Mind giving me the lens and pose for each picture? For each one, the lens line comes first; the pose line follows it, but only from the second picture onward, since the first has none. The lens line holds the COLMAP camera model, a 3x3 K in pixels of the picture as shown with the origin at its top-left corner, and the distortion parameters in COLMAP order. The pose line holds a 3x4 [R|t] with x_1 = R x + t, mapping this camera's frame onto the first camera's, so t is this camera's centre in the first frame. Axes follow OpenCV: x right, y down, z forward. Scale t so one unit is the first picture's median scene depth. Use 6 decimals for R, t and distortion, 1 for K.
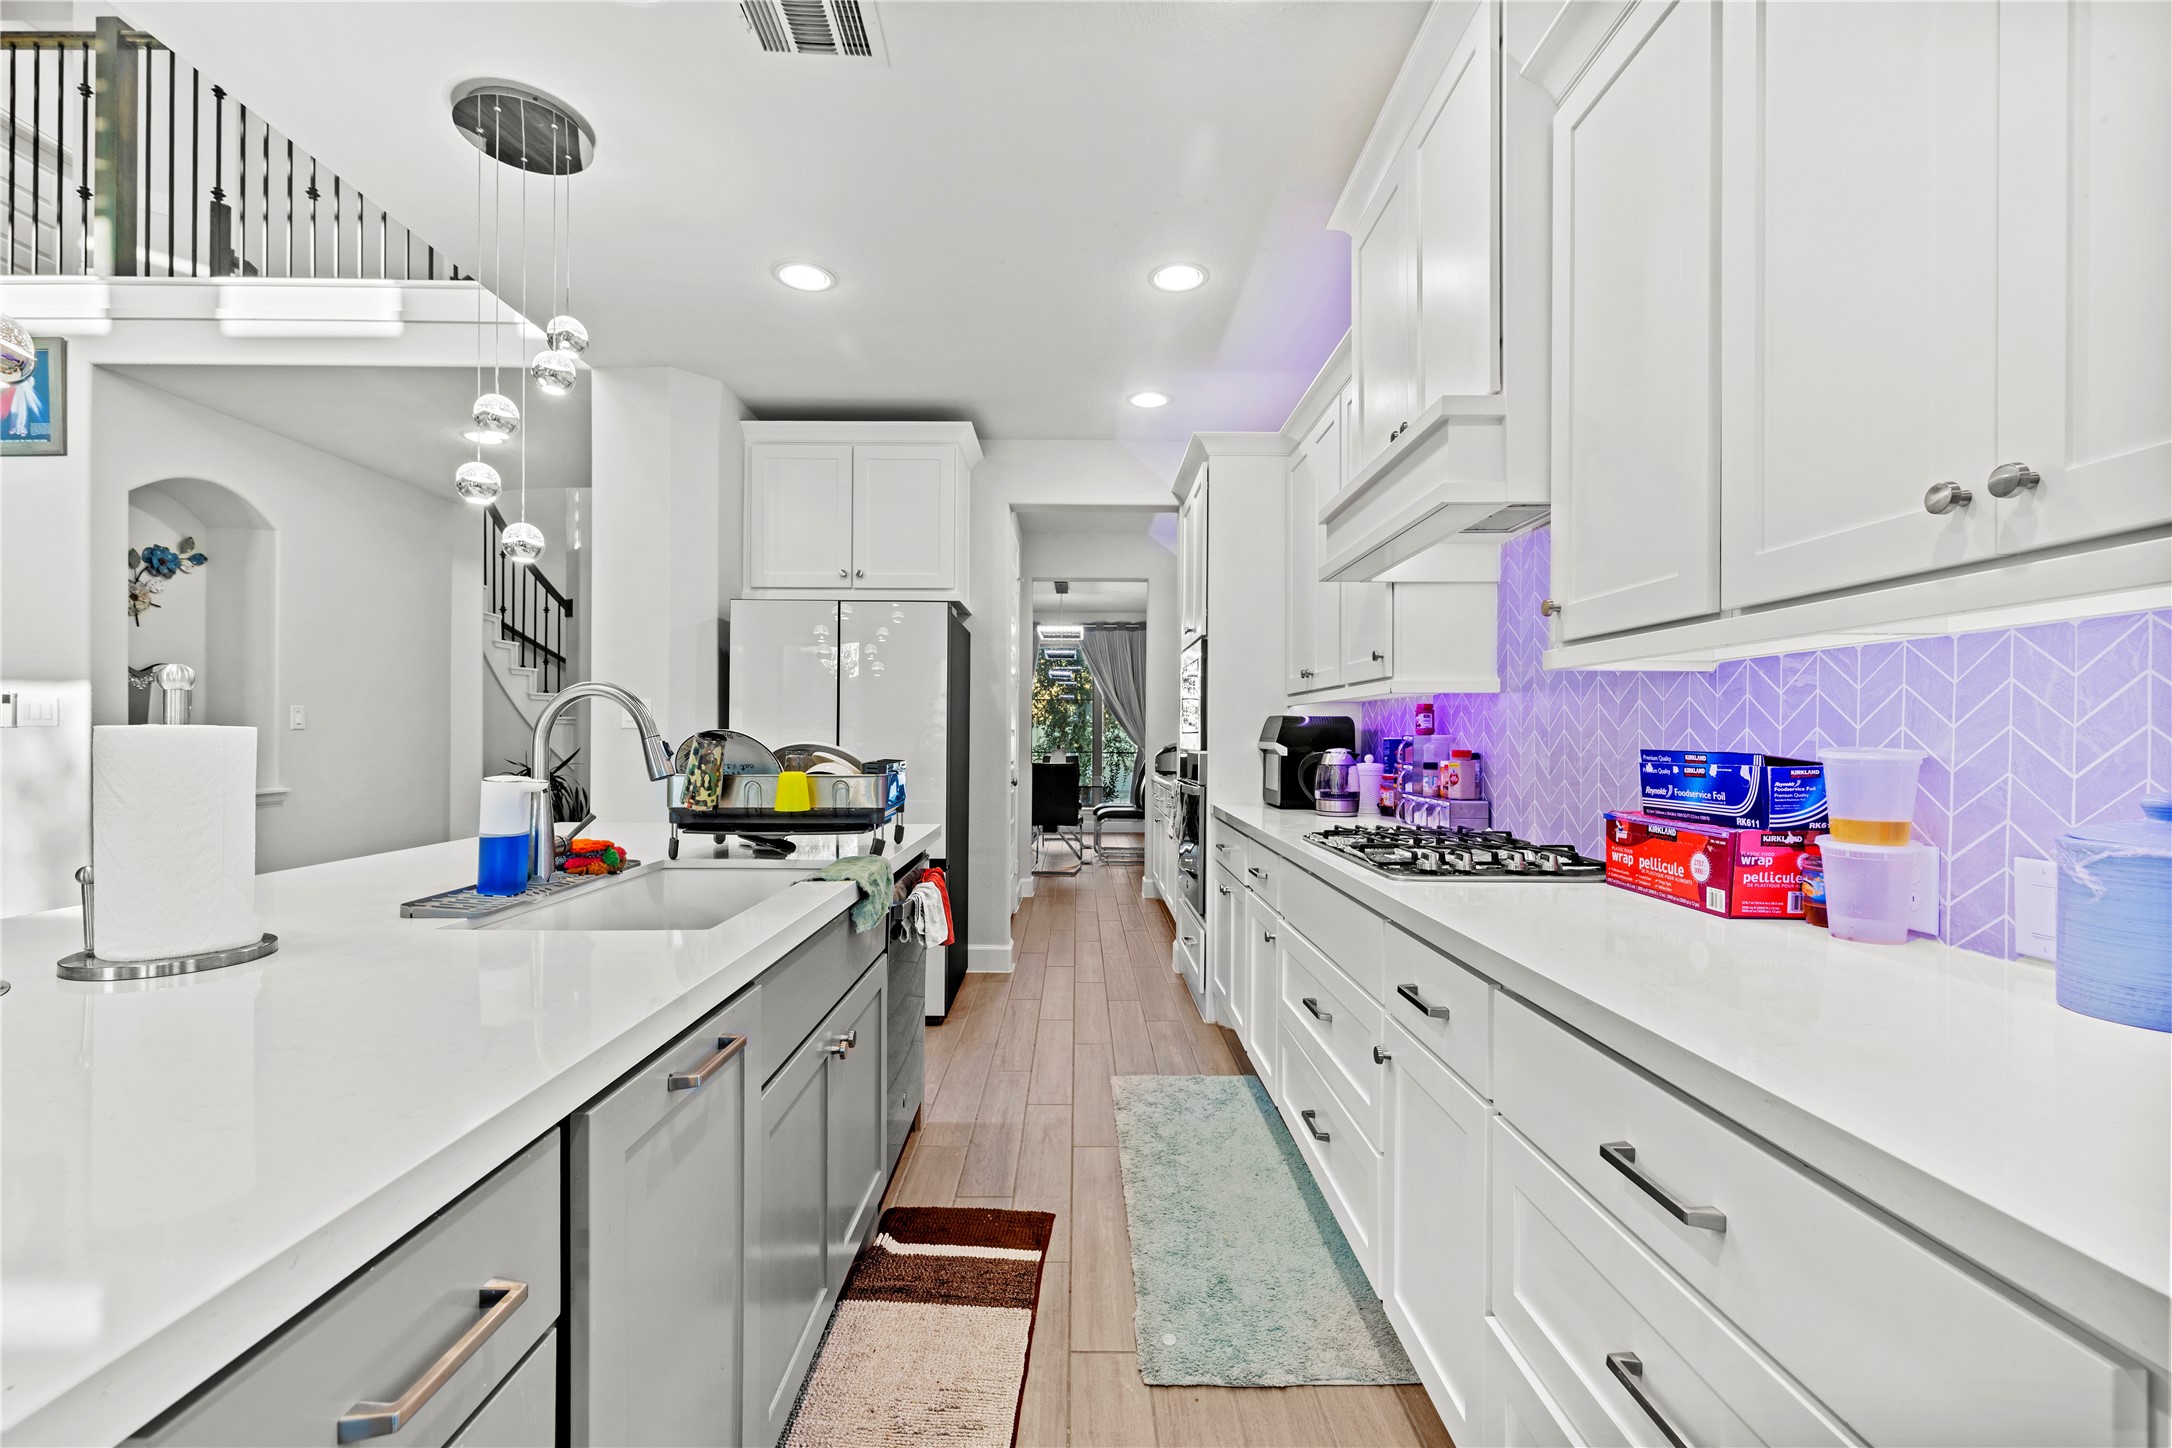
lens RADIAL K [[911.6, 0, 1080.9], [0, 911.6, 740.8], [0, 0, 1]] dist [-0.000795, 0.000610]
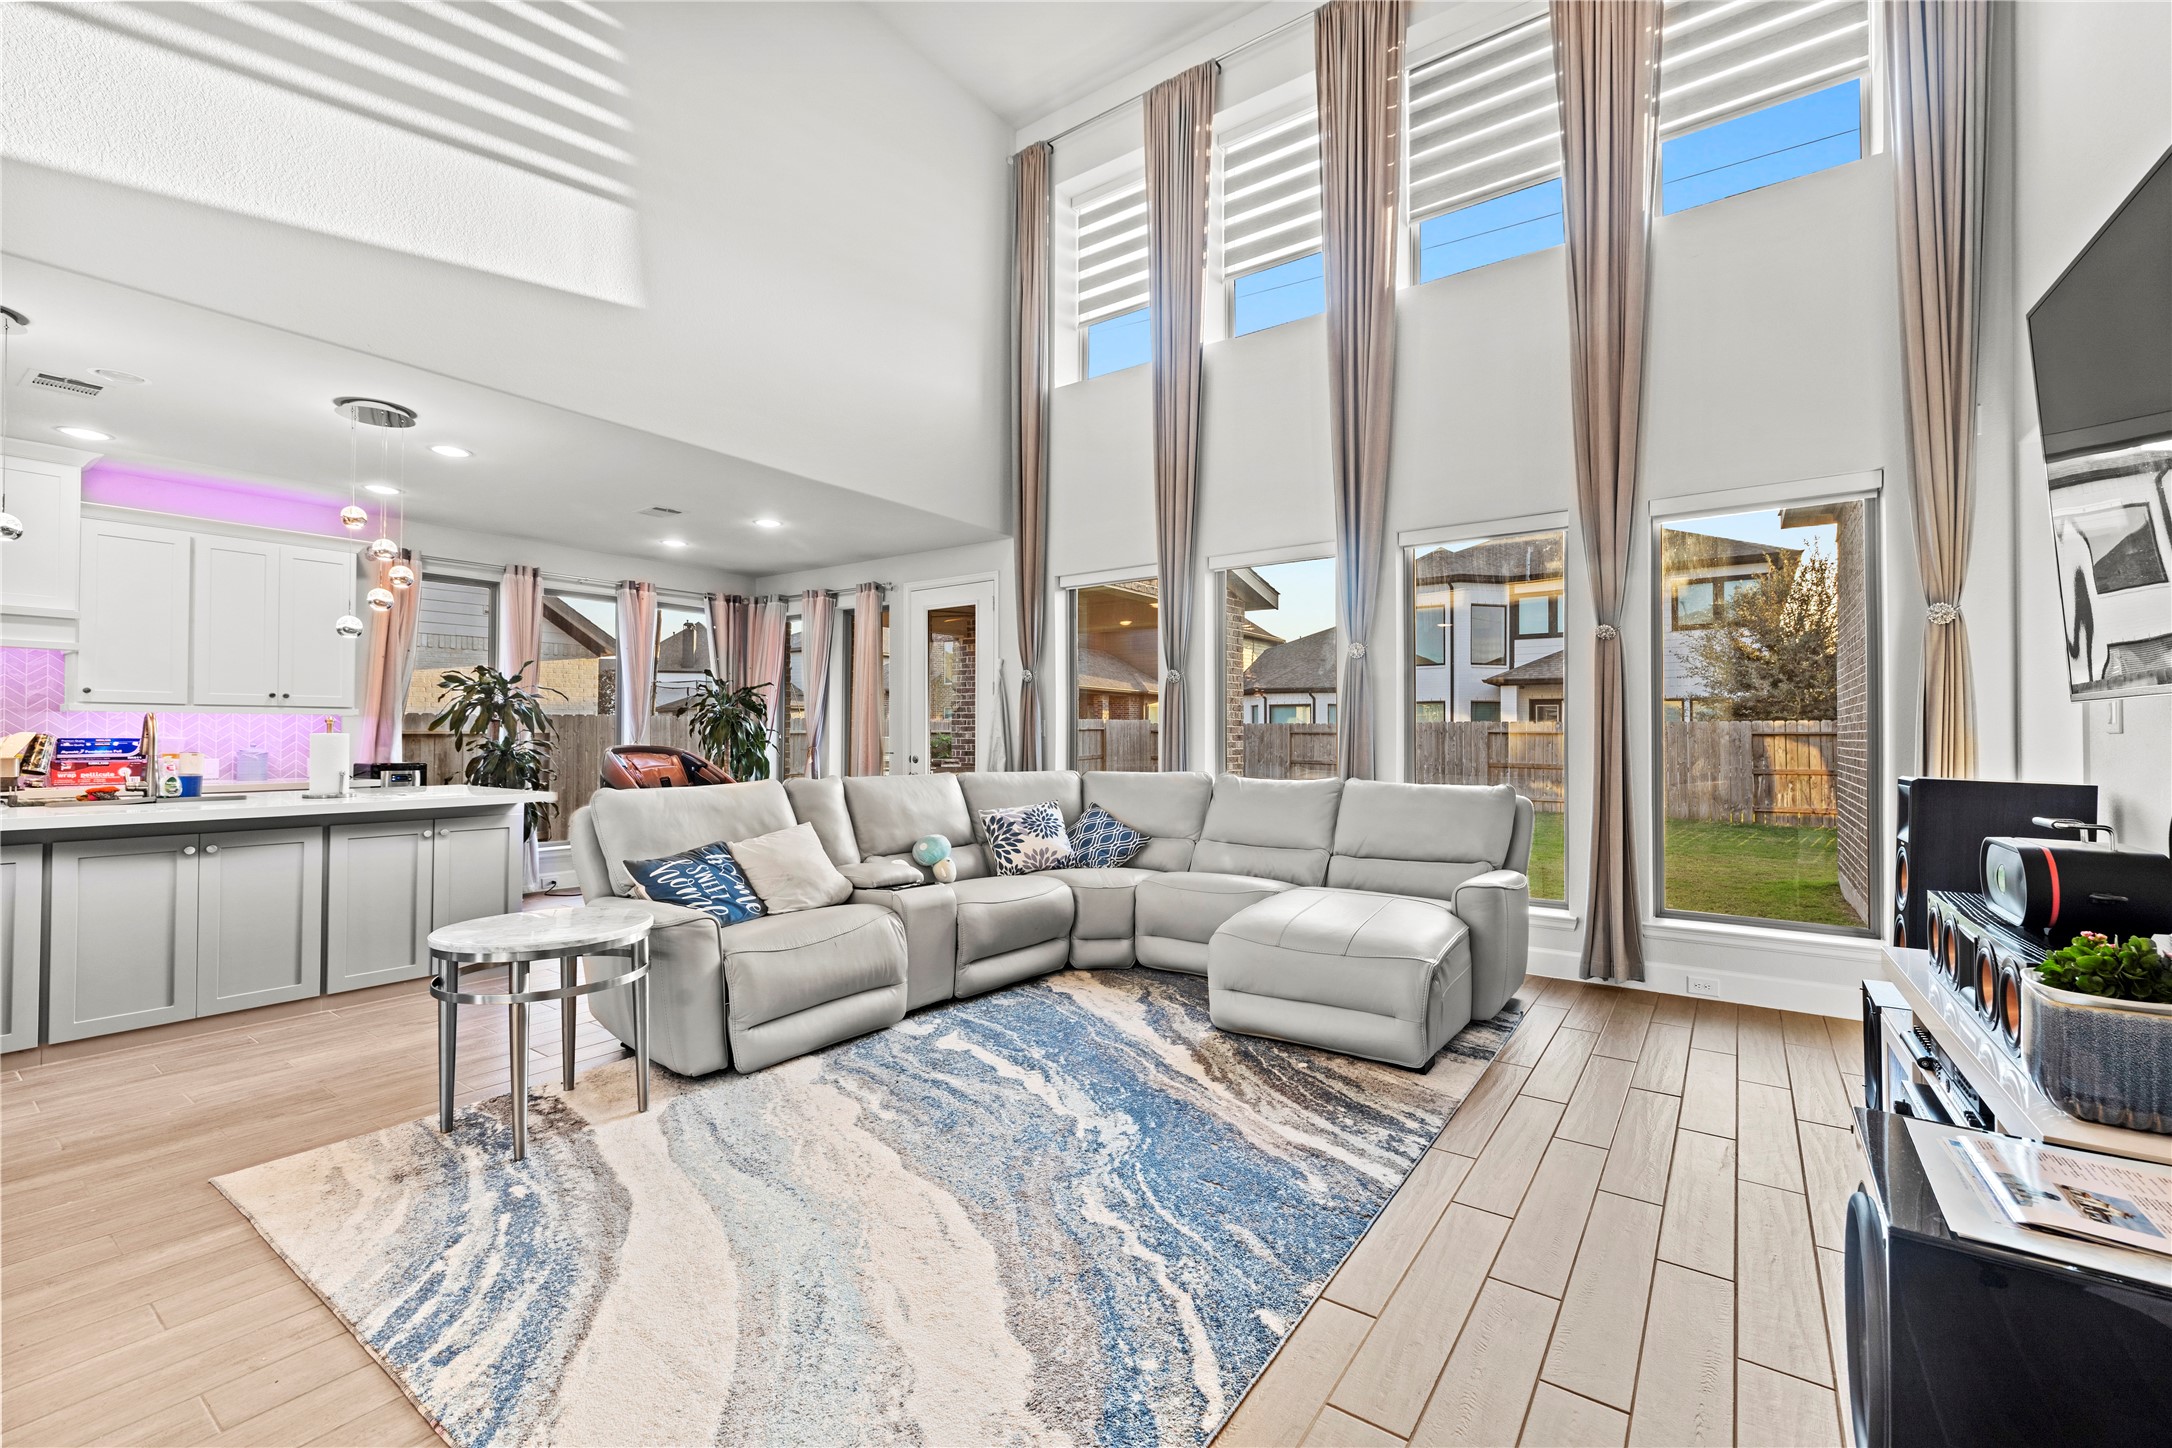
lens RADIAL K [[911.6, 0, 1080.3], [0, 911.6, 724.3], [0, 0, 1]] dist [-0.000795, 0.000610]
pose [[-0.808575, 0.001121, 0.588392, -3.767412], [-0.003065, 0.999977, -0.006118, -0.026480], [-0.588386, -0.006751, -0.808552, 1.471019]]
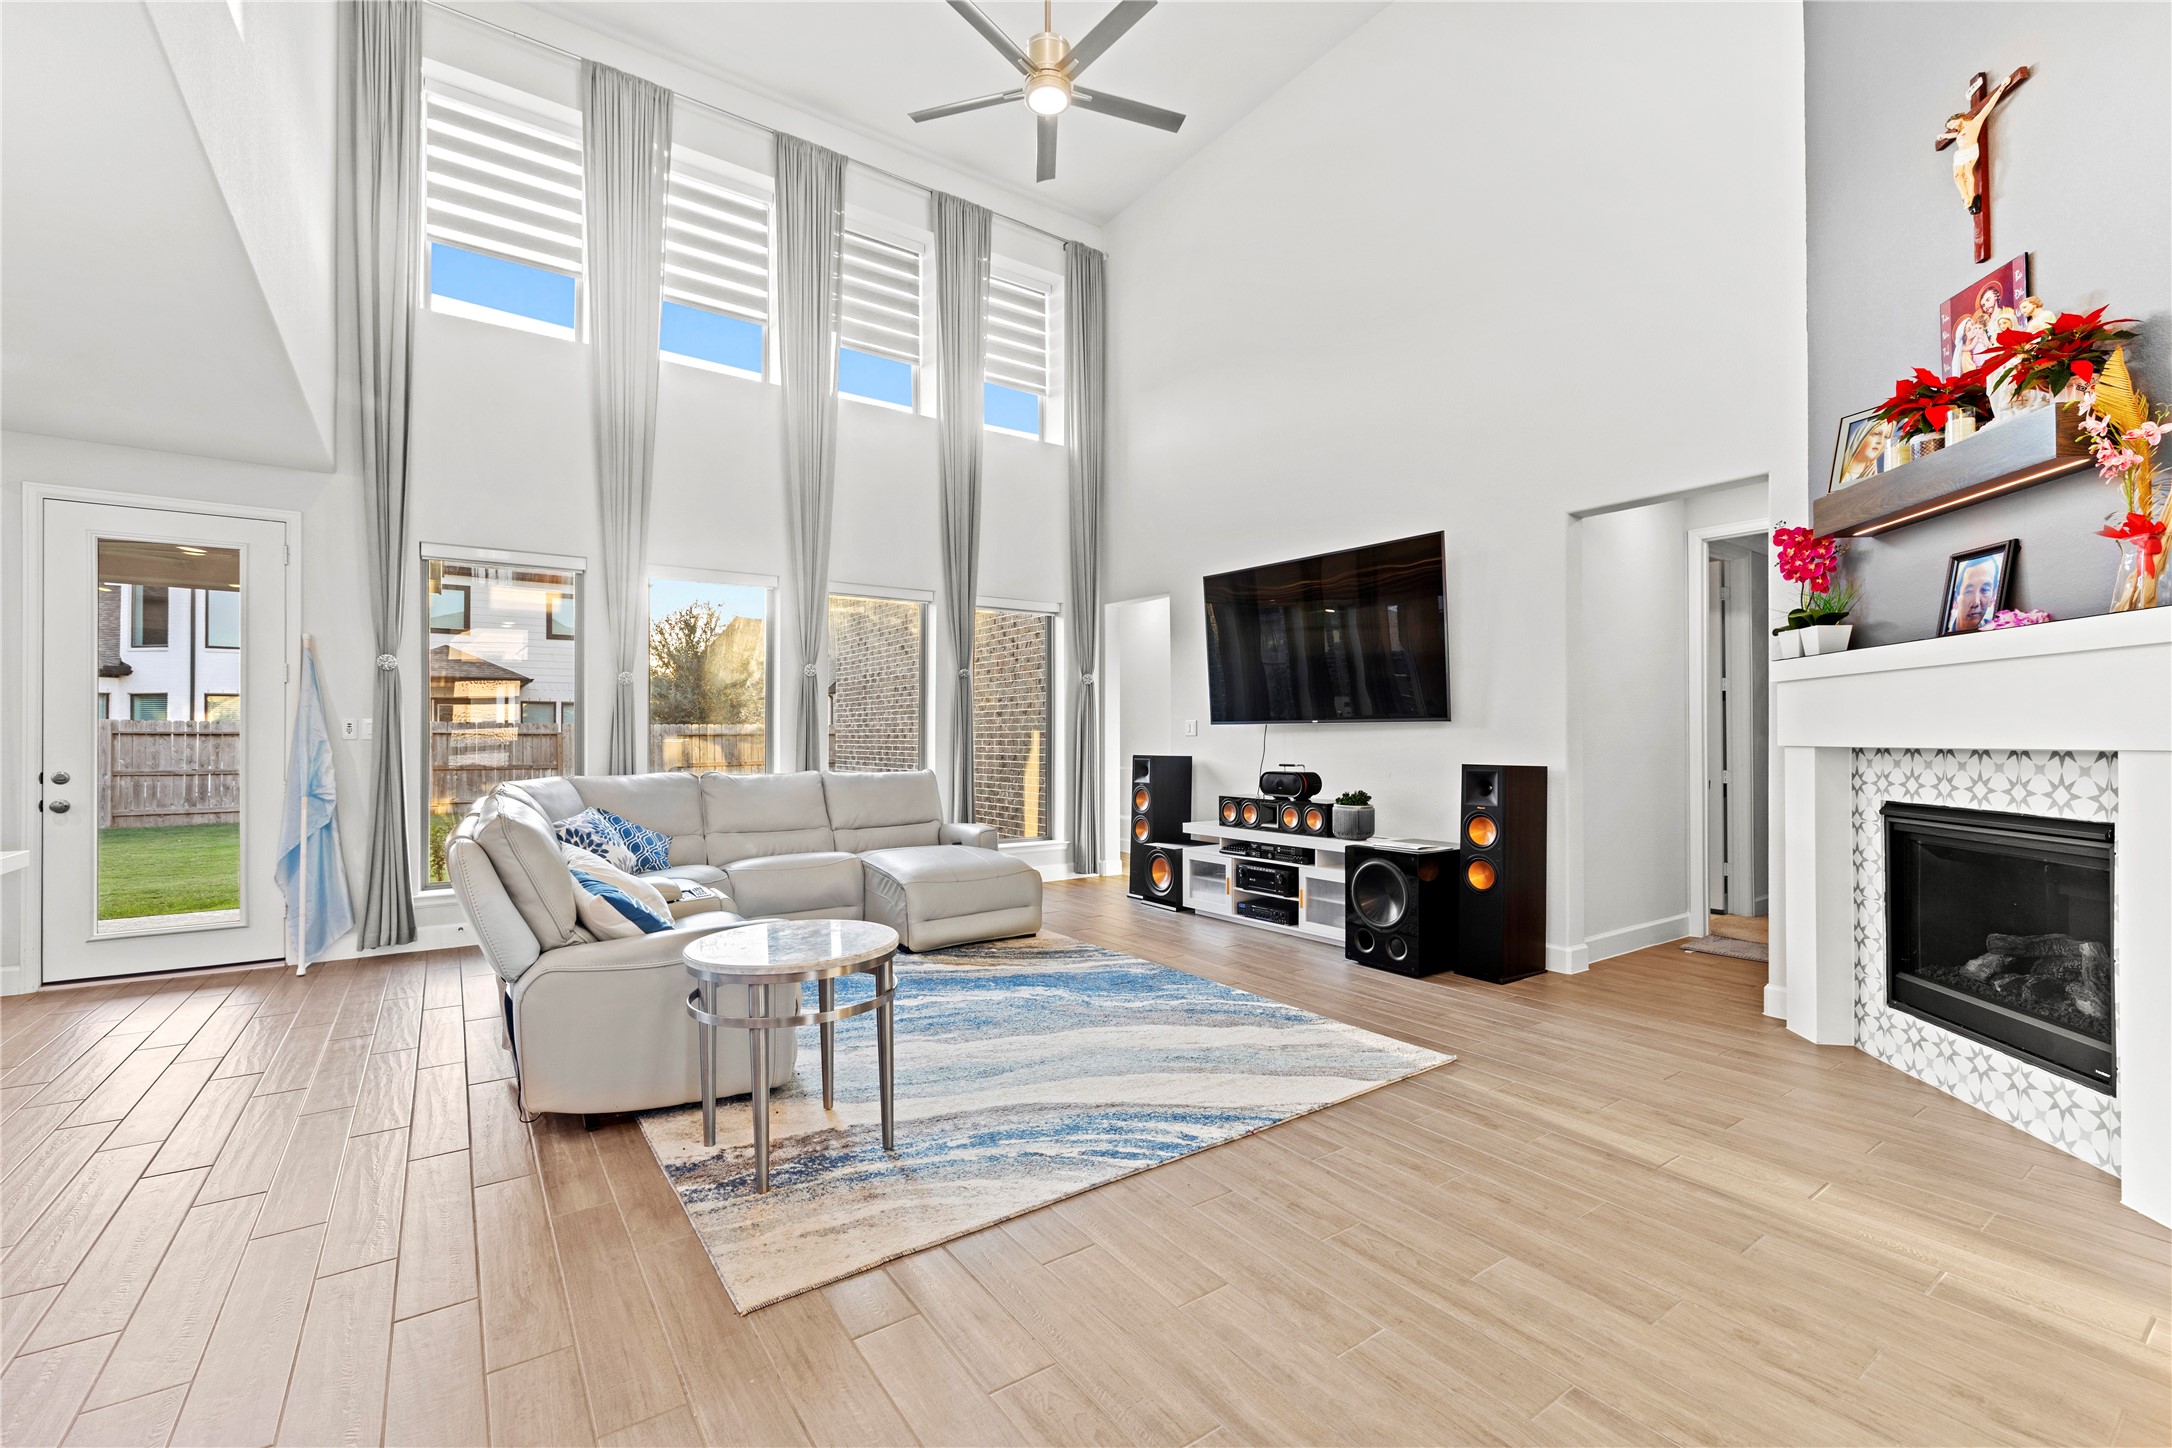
lens RADIAL K [[911.6, 0, 1081.7], [0, 911.6, 739.2], [0, 0, 1]] dist [-0.000795, 0.000610]
pose [[-0.822061, -0.003505, -0.569389, -1.495139], [-0.006825, 0.999970, 0.003698, -0.025287], [0.569359, 0.006926, -0.822060, 2.271300]]
